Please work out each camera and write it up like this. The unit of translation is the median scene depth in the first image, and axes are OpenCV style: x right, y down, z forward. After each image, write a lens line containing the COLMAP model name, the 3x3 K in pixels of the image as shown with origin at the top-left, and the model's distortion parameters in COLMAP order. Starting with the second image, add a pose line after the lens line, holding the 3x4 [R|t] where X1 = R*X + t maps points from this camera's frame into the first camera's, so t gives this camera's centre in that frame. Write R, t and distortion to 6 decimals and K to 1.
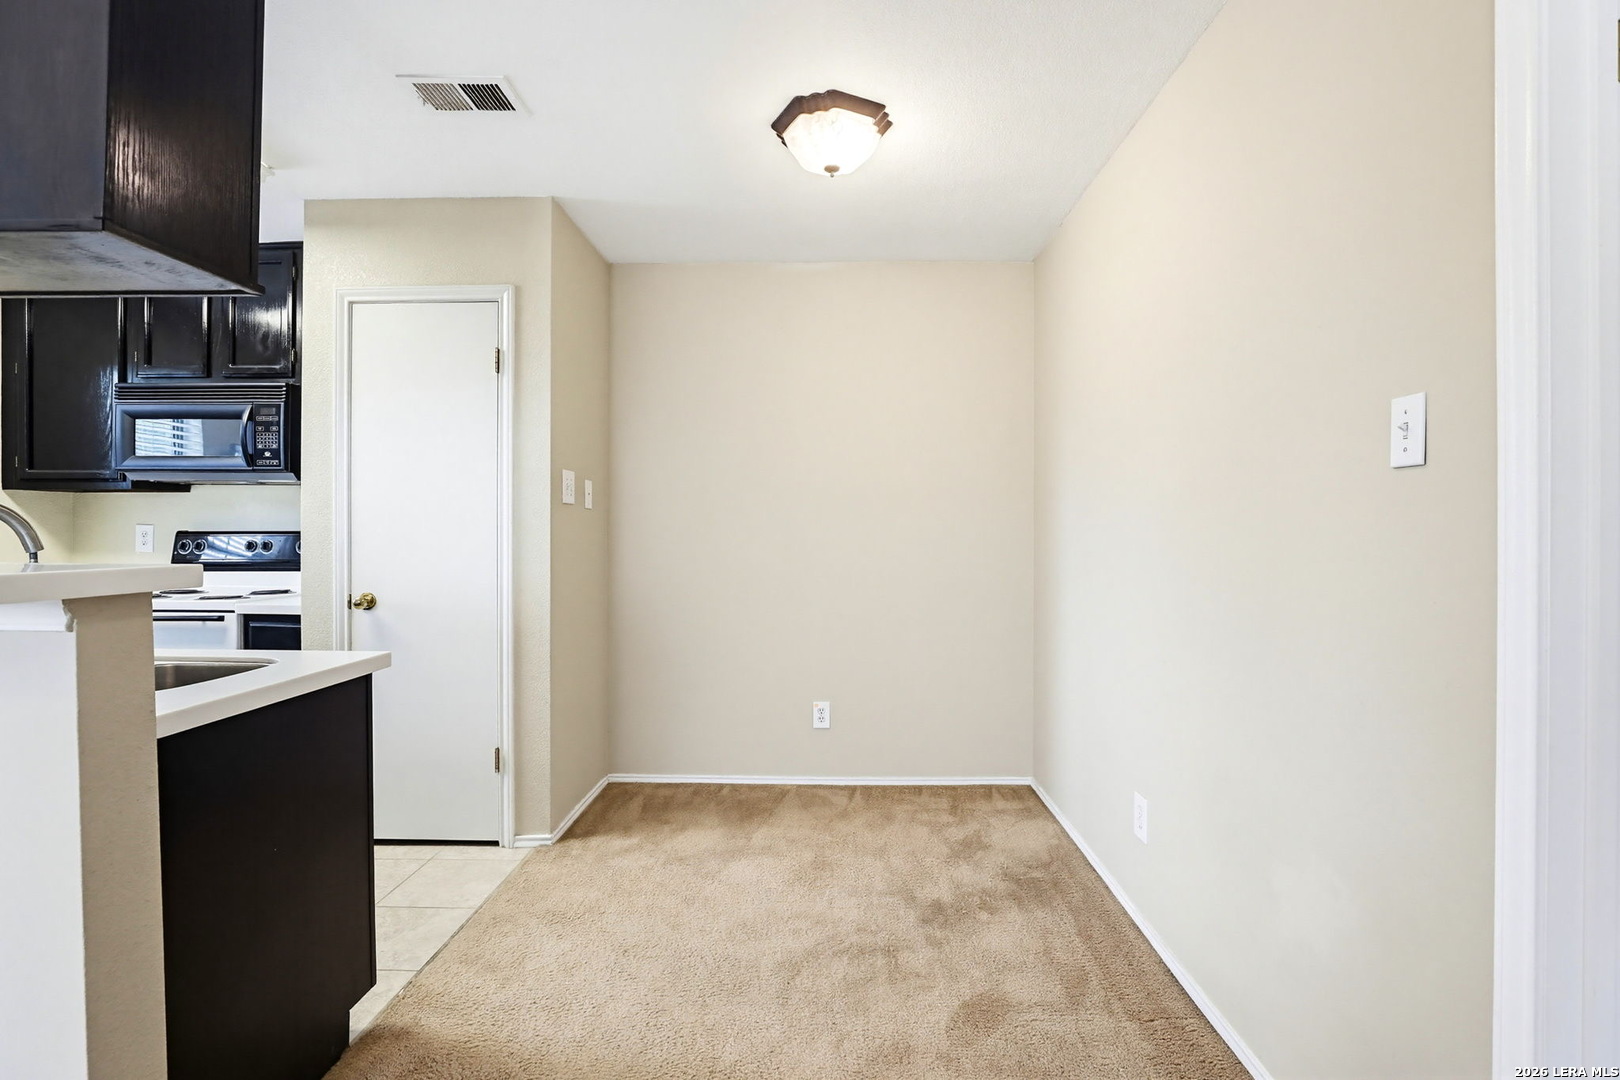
lens RADIAL K [[753.8, 0, 835.4], [0, 753.8, 530.9], [0, 0, 1]] dist [-0.034584, 0.010309]
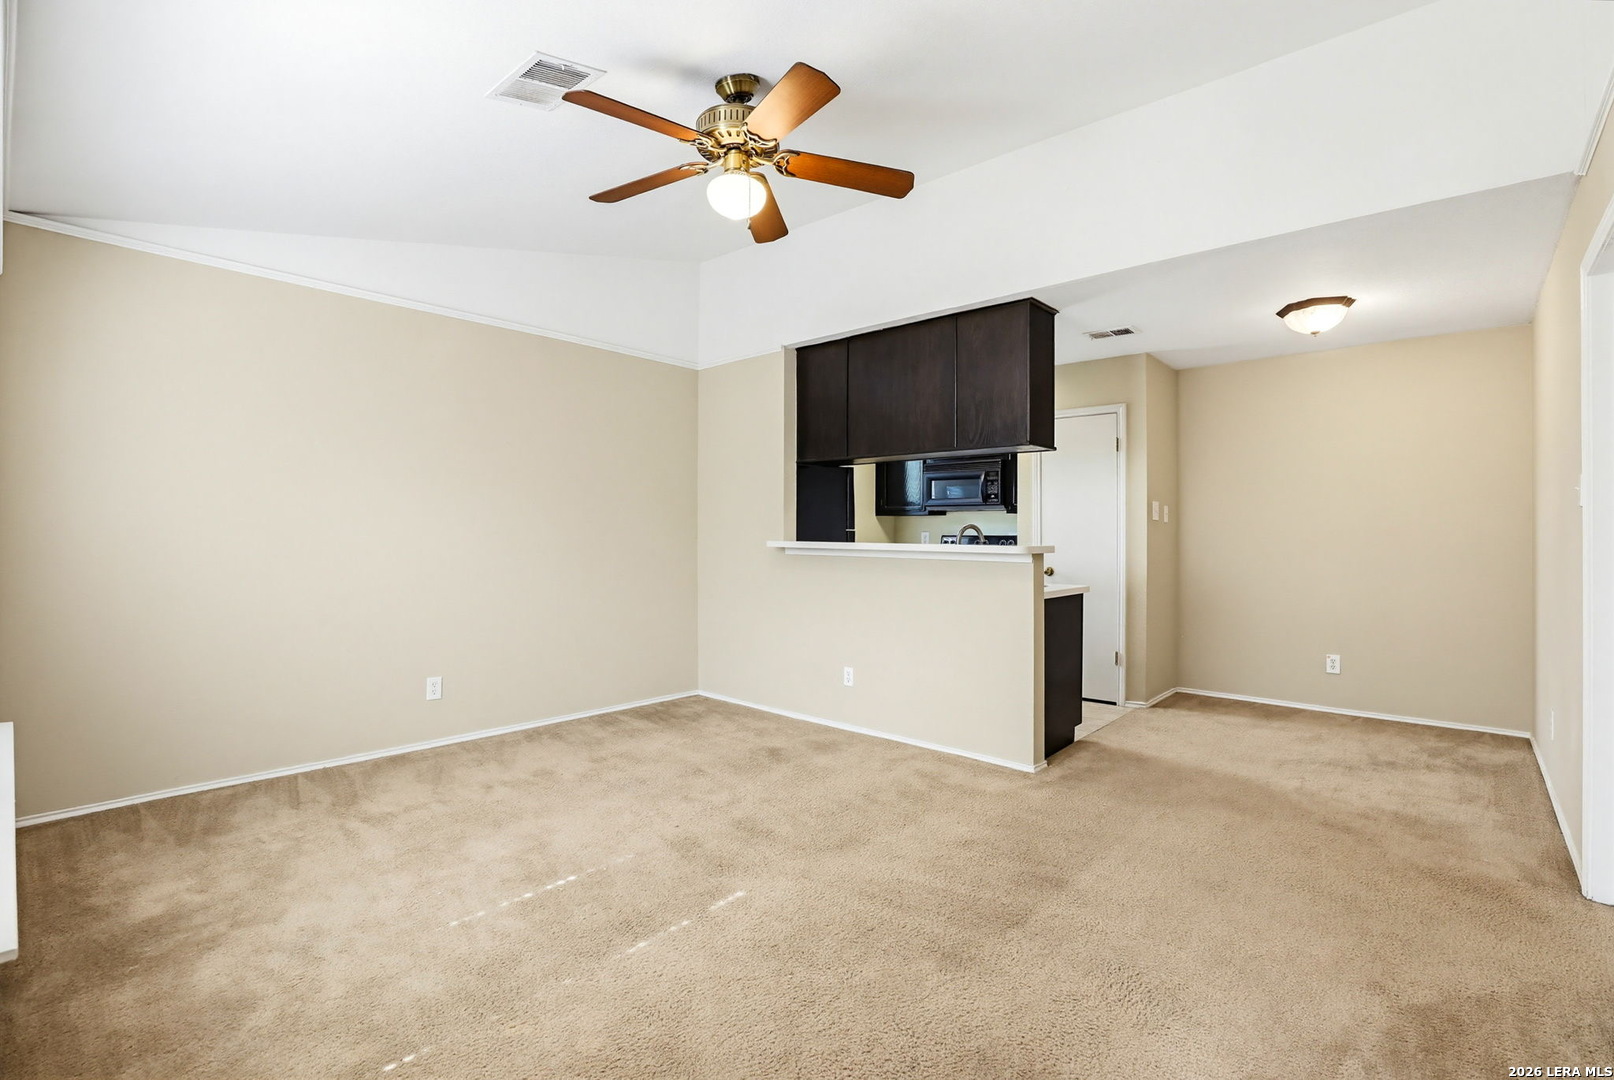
lens RADIAL K [[751.0, 0, 818.8], [0, 751.0, 531.9], [0, 0, 1]] dist [-0.034584, 0.010309]
pose [[0.753082, -0.000562, -0.657926, 0.200538], [-0.004512, 0.999972, -0.006019, 0.005118], [0.657911, 0.007501, 0.753058, -0.837233]]
